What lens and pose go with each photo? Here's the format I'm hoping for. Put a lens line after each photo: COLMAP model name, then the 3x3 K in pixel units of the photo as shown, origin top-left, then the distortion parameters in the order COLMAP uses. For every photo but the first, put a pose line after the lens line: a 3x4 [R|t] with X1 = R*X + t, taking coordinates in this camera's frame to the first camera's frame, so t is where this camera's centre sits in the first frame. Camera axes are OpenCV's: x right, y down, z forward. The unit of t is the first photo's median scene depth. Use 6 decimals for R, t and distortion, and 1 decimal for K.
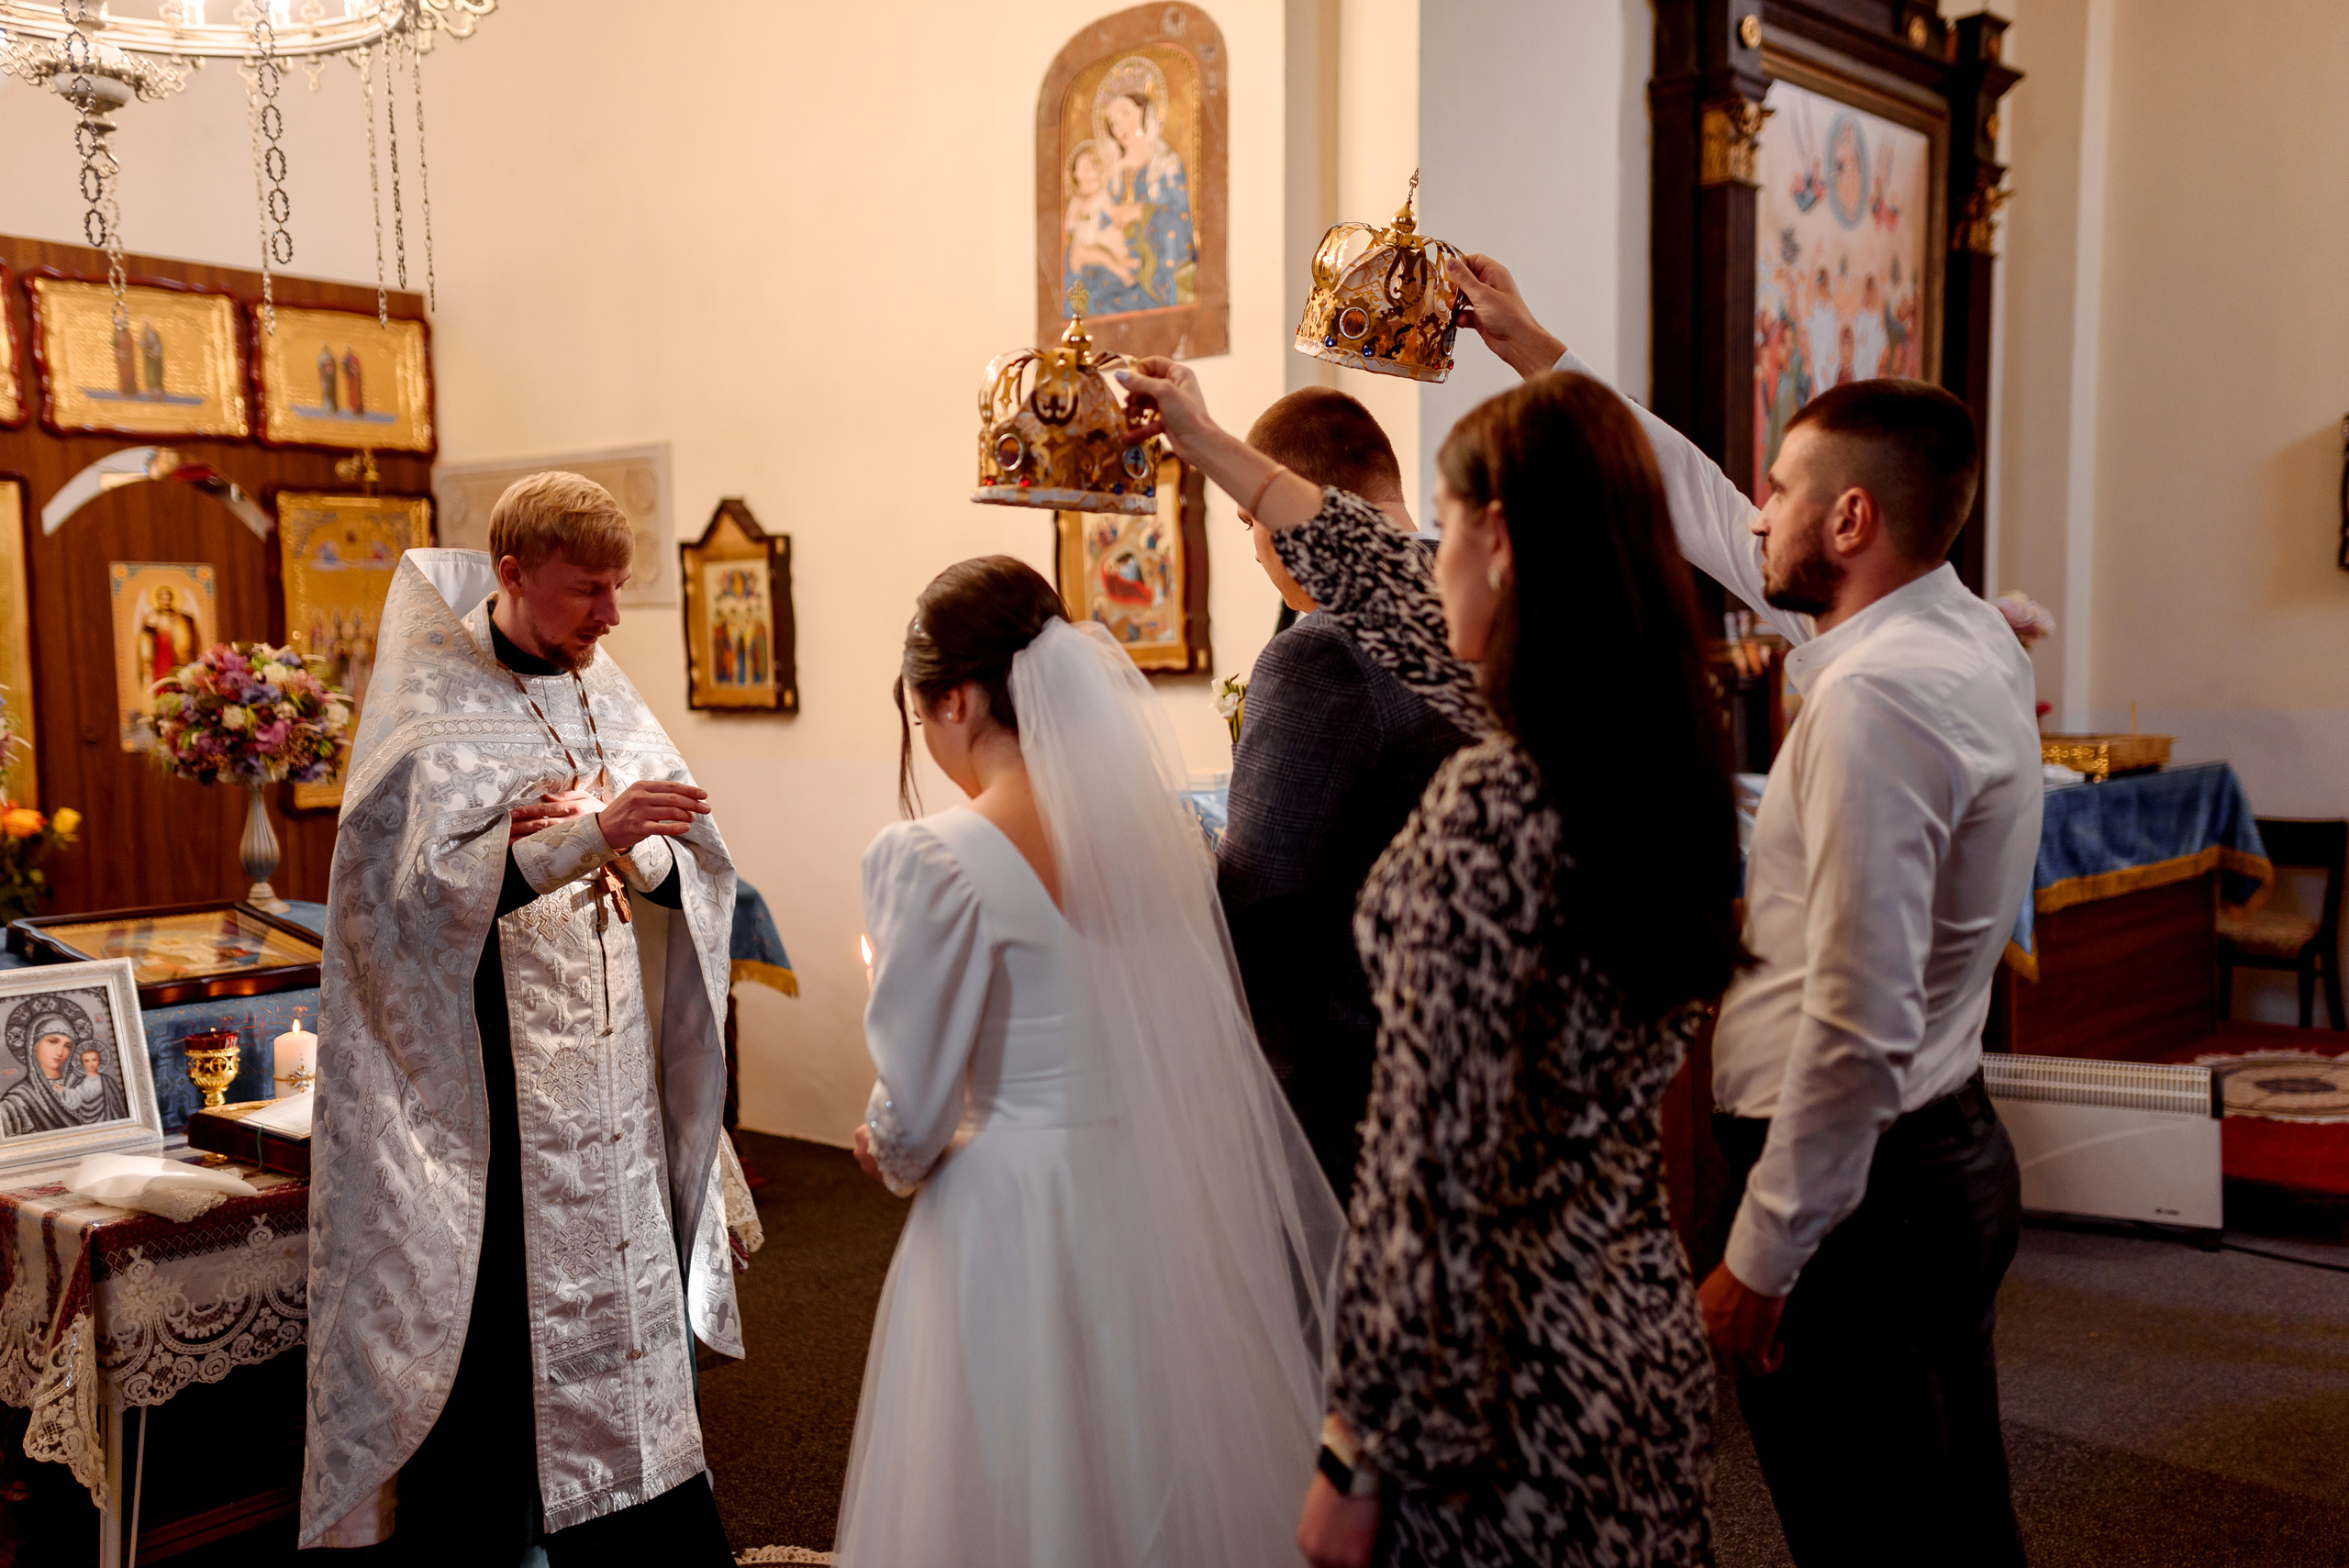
lens RADIAL K [[2204.6, 0, 1170.4], [0, 2204.6, 774.7], [0, 0, 1]] dist [0.185503, 0.000000]
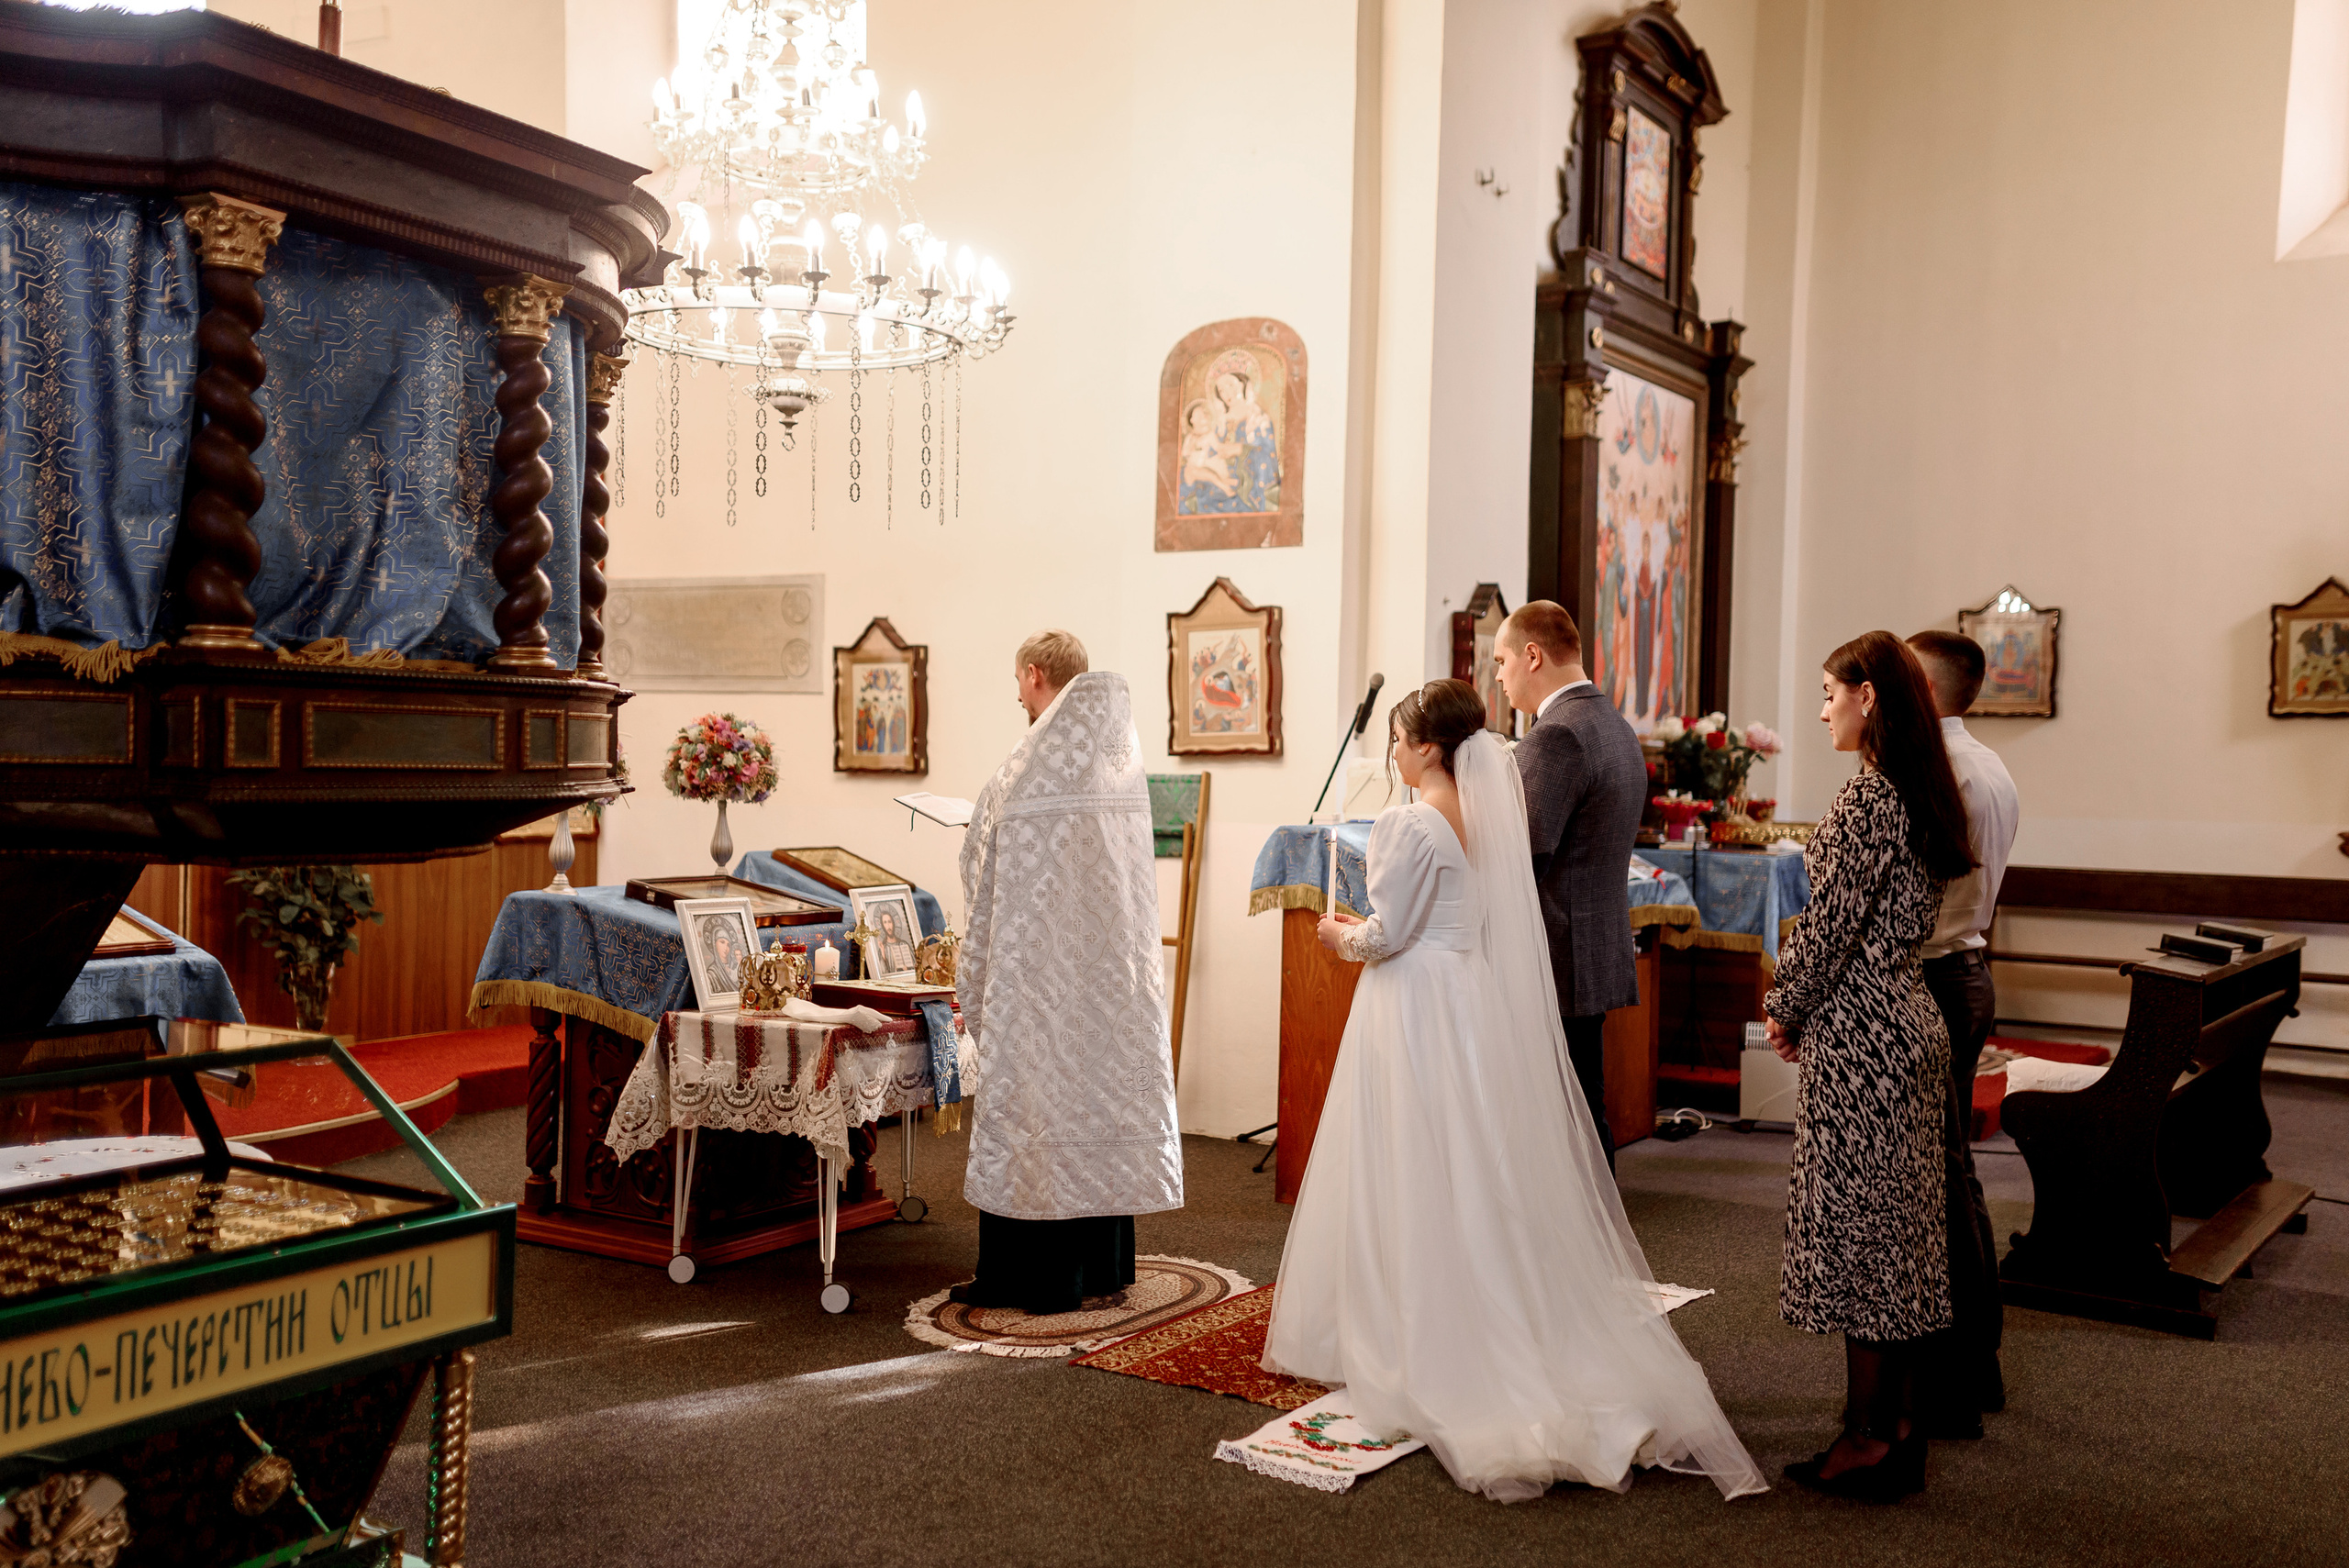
lens RADIAL K [[2204.6, 0, 1168.8], [0, 2204.6, 783.5], [0, 0, 1]] dist [0.185503, 0.000000]
pose [[0.988764, 0.033283, 0.145735, -0.270618], [-0.027247, 0.998694, -0.043225, 0.040522], [-0.146983, 0.038768, 0.988379, -0.467271]]
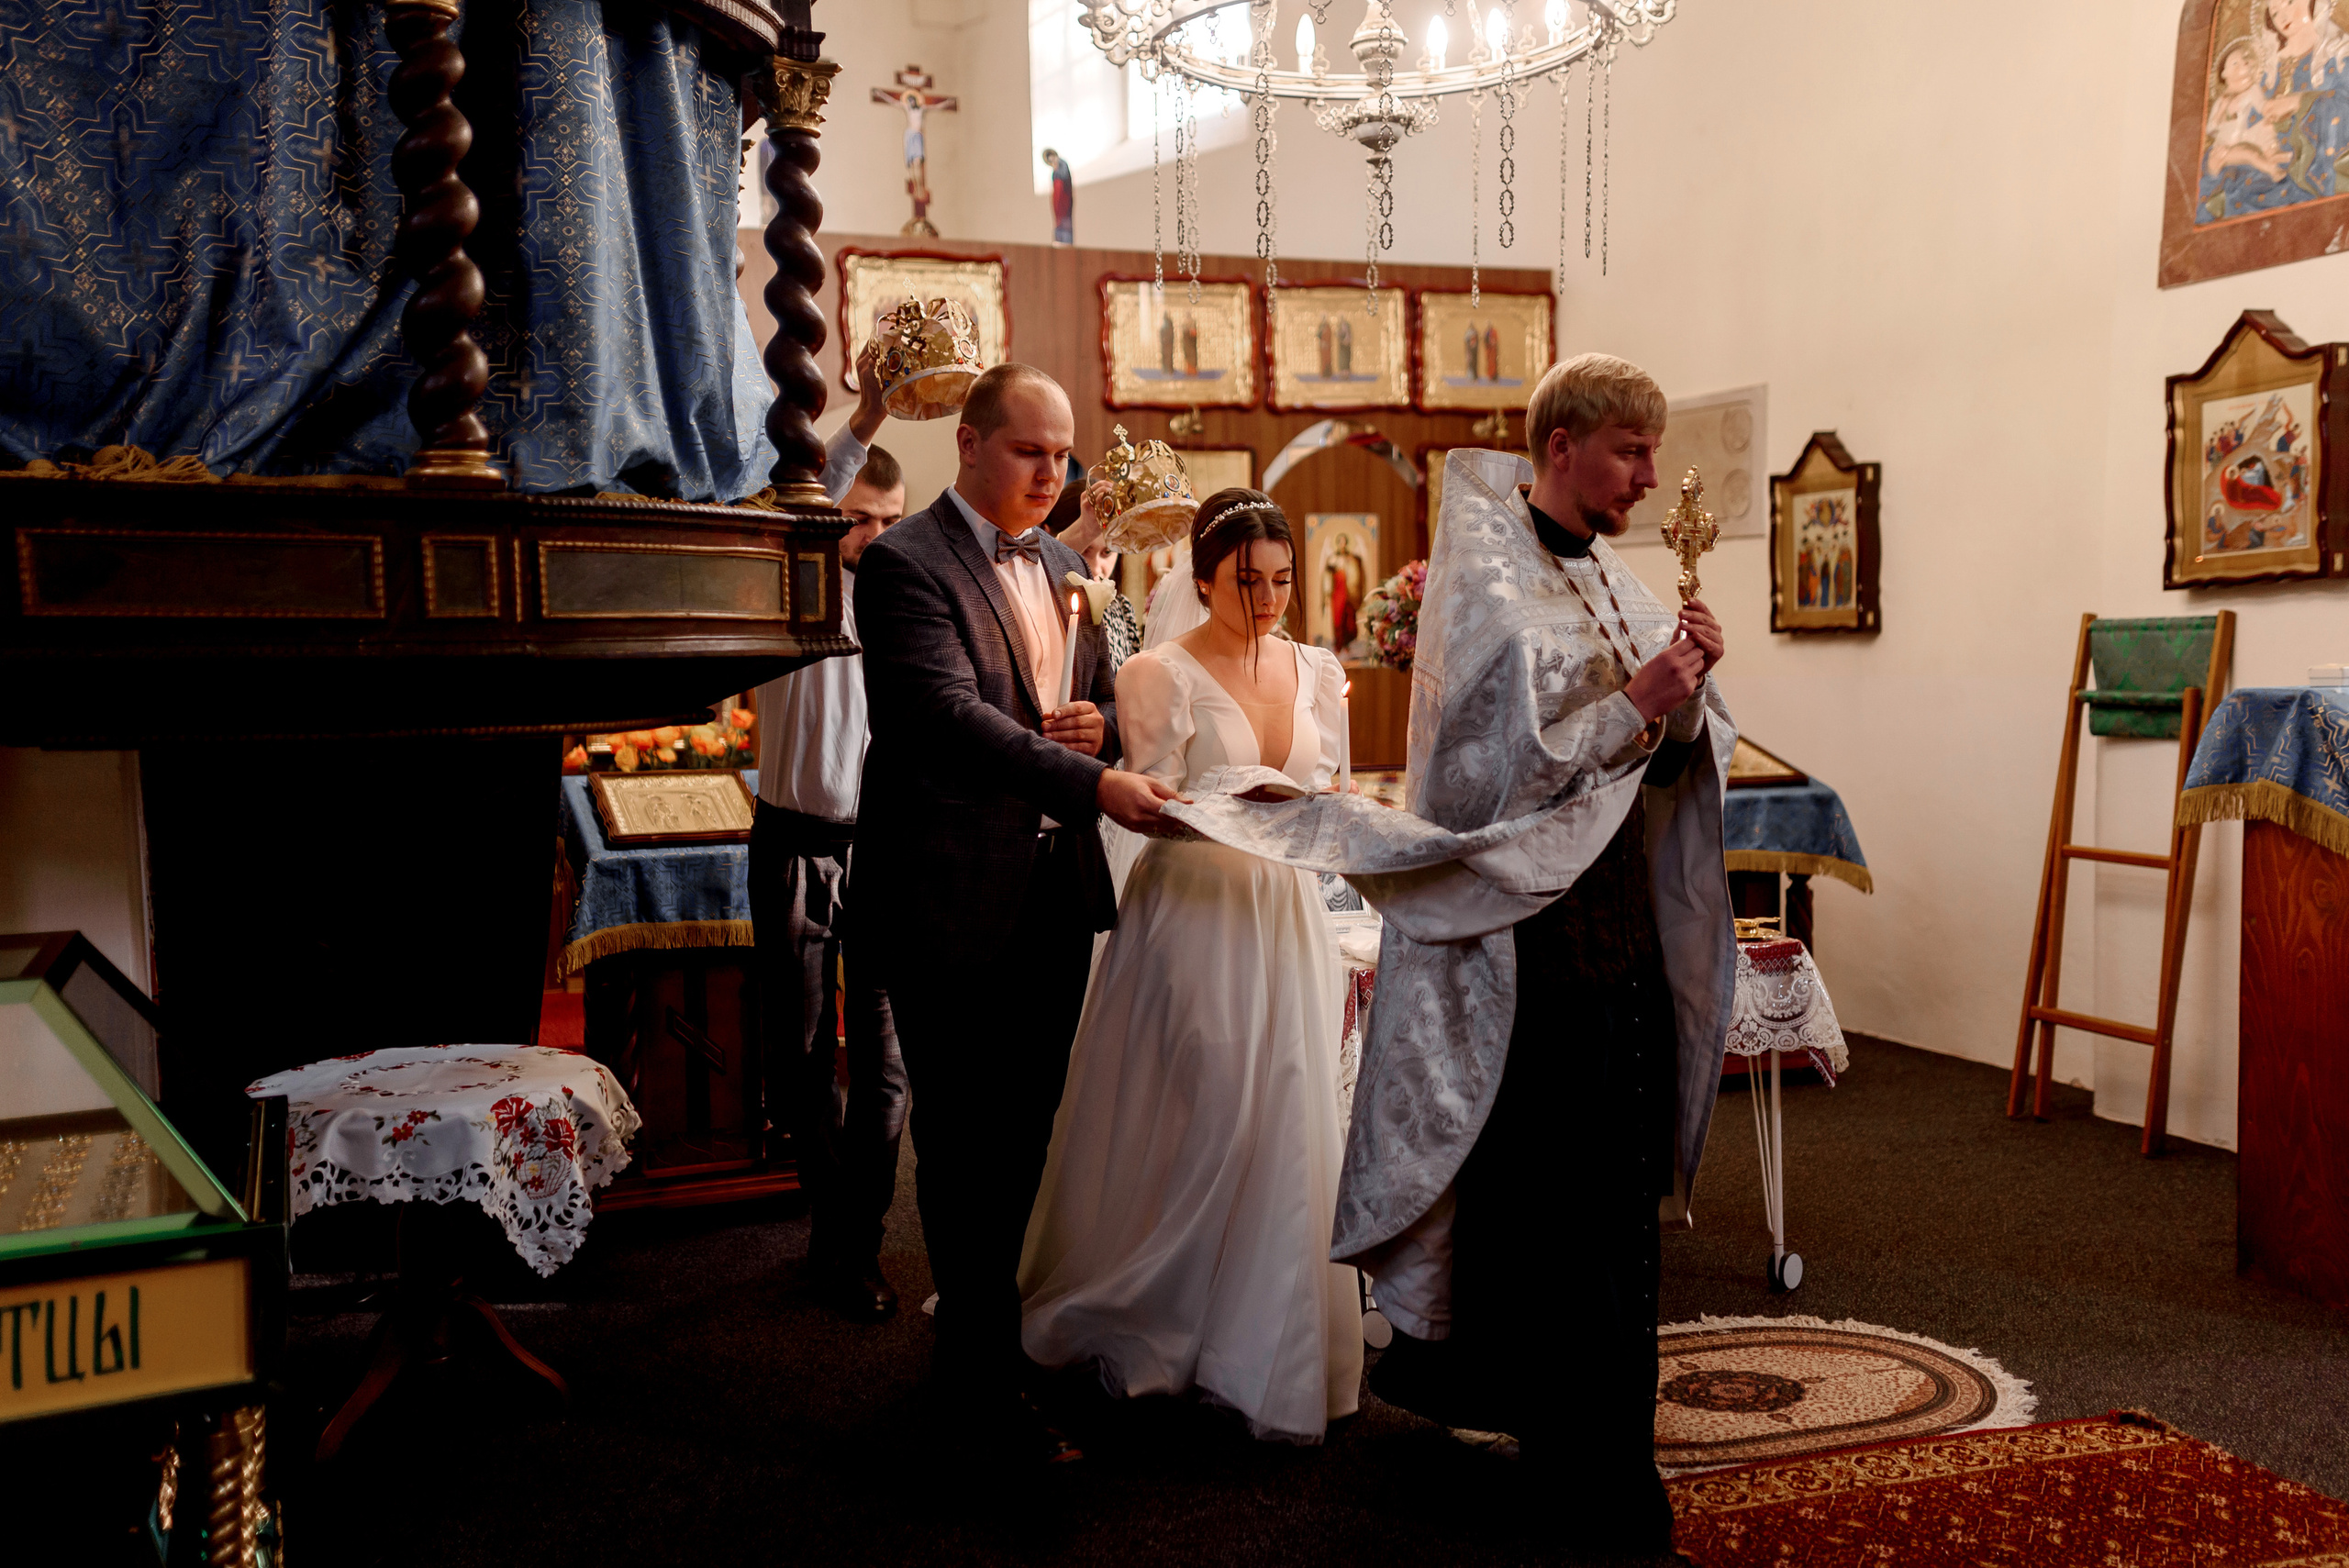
lens RADIAL K [[2204.6, 0, 1169.1], [0, 2204.6, 792.8], [0, 0, 1]] dist [0.185503, 0.000000]
pose [[0.895213, 0.036962, -0.444103, 0.009418], [-0.026478, 0.999205, 0.029788, 0.031142], [0.444851, -0.014908, 0.895480, -0.135513]]
